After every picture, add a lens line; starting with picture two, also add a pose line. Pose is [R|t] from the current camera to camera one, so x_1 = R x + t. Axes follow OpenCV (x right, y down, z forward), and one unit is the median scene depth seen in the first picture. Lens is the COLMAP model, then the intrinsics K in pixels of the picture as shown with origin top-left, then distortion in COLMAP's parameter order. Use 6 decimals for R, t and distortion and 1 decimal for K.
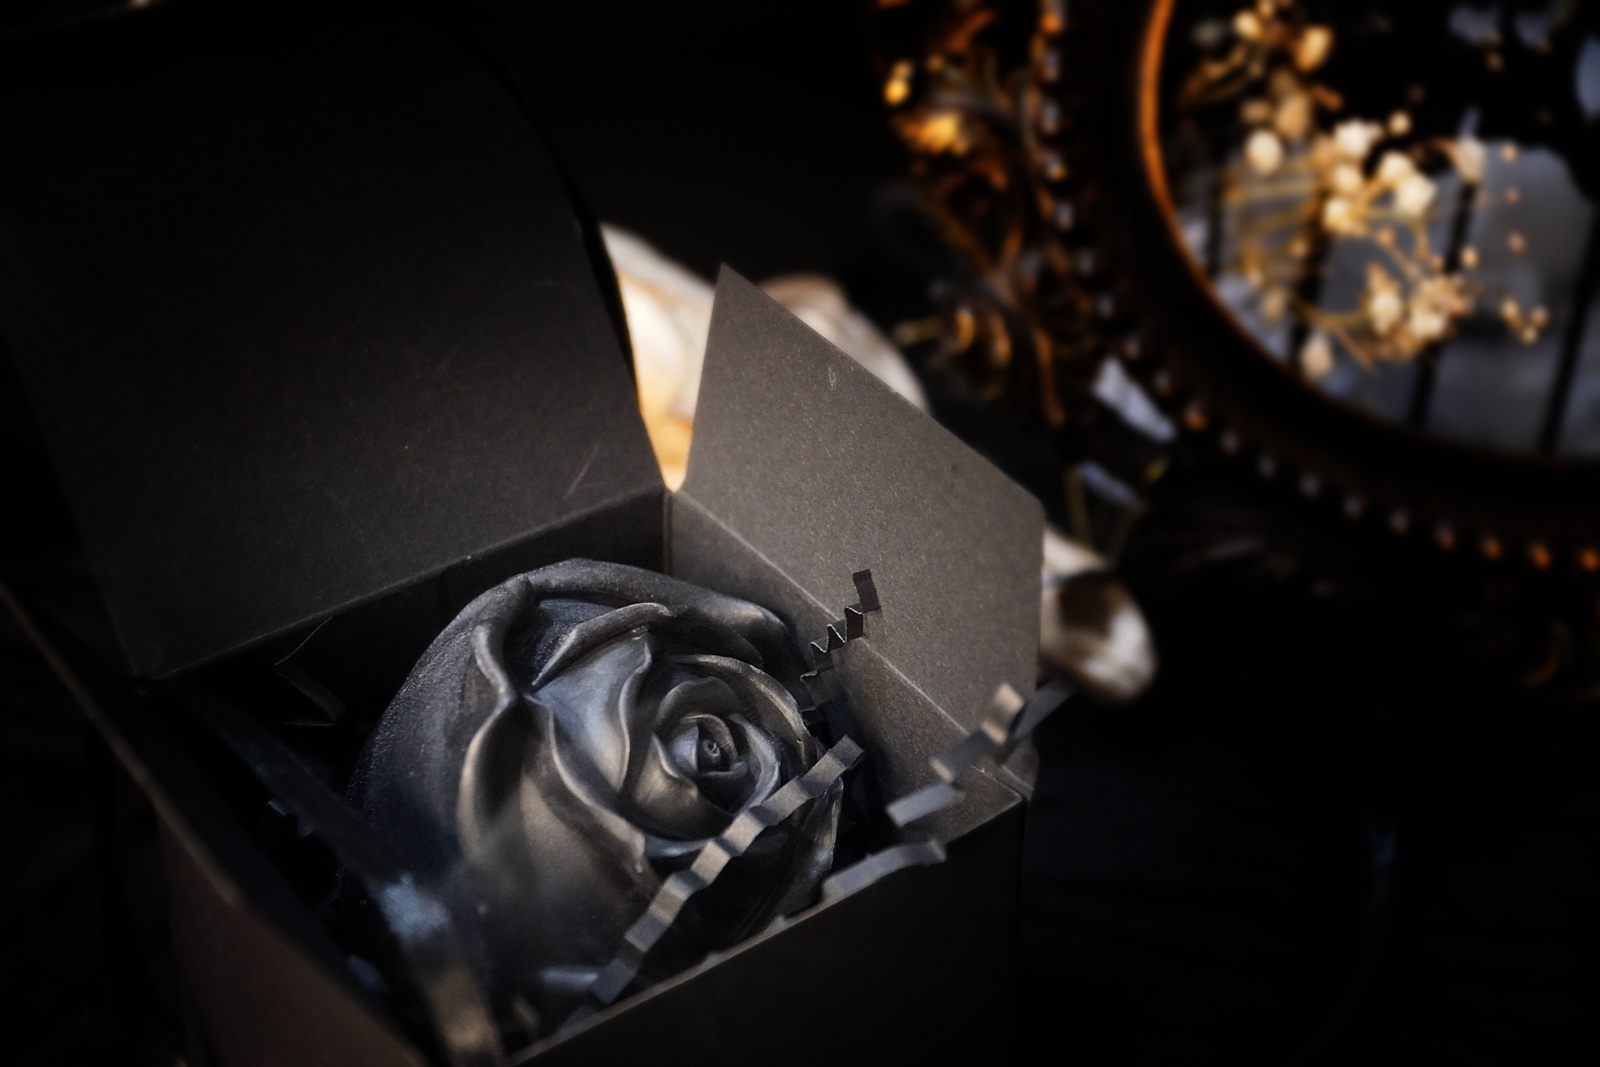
lens RADIAL K [[2934.8, 0, 797.7], [0, 2934.8, 531.7], [0, 0, 1]] dist [-0.002095, 0.000000]
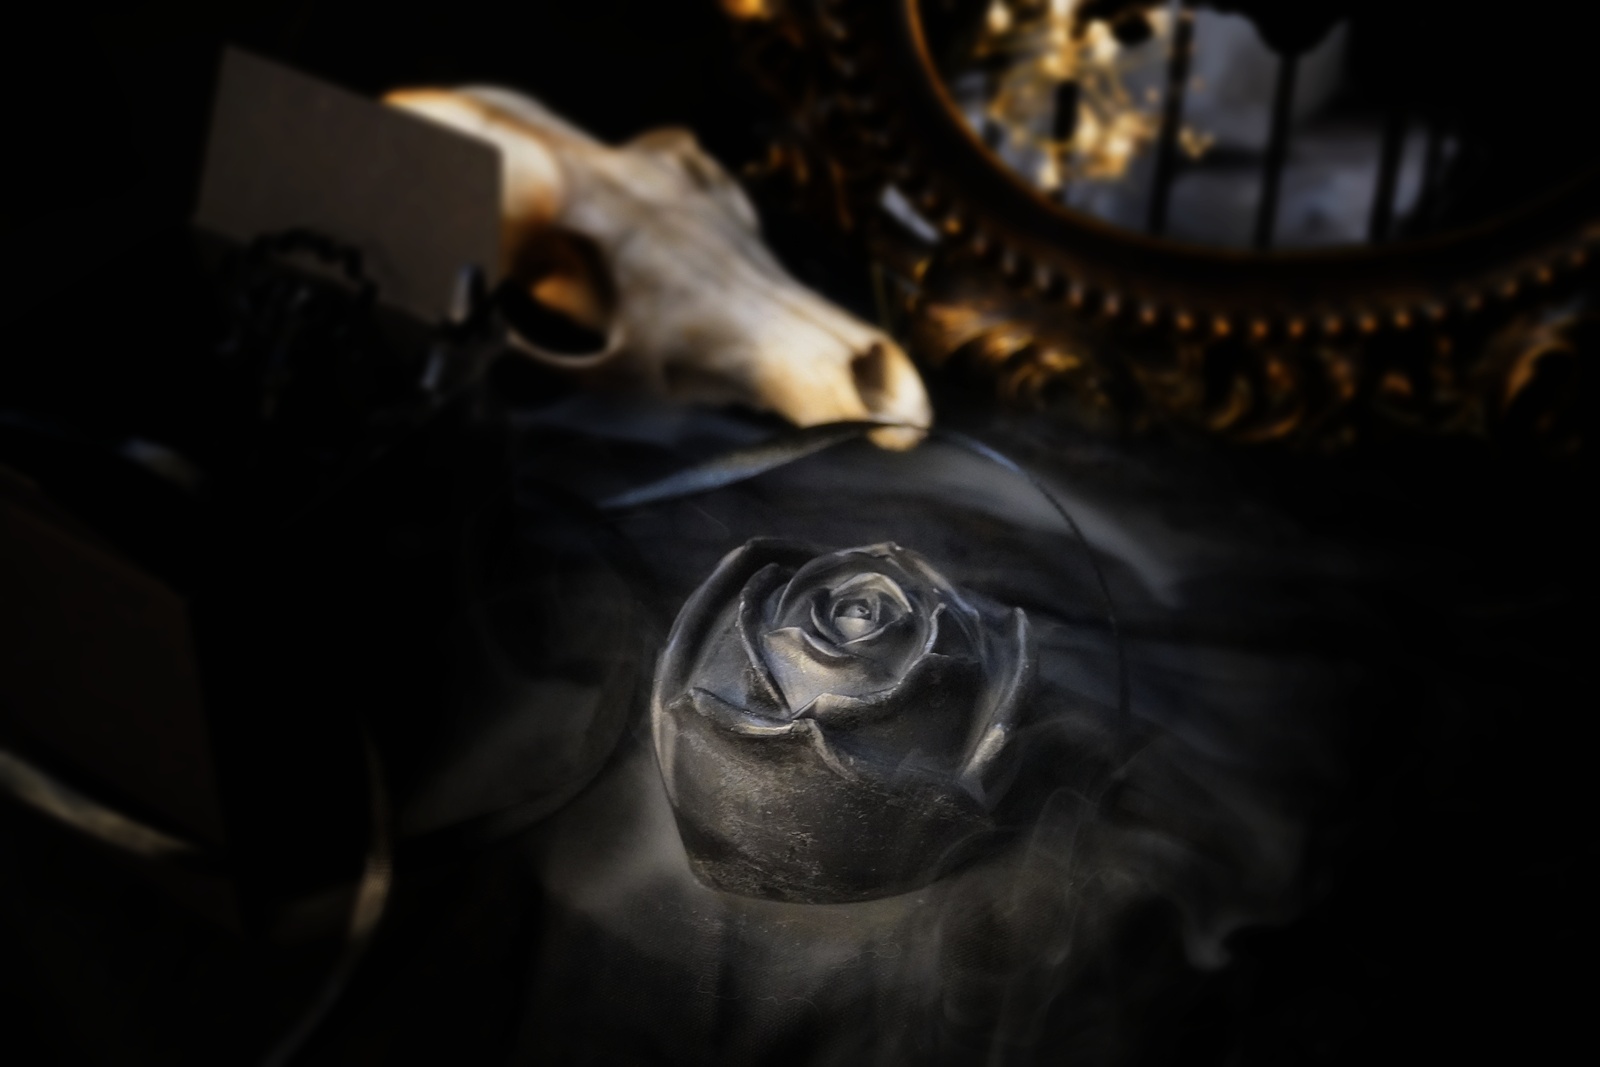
lens RADIAL K [[2870.8, 0, 794.9], [0, 2870.8, 524.8], [0, 0, 1]] dist [0.027121, 0.000000]
pose [[0.999887, -0.012514, -0.008387, 0.074723], [0.012808, 0.999269, 0.036018, 0.047876], [0.007931, -0.036122, 0.999316, -0.278800]]
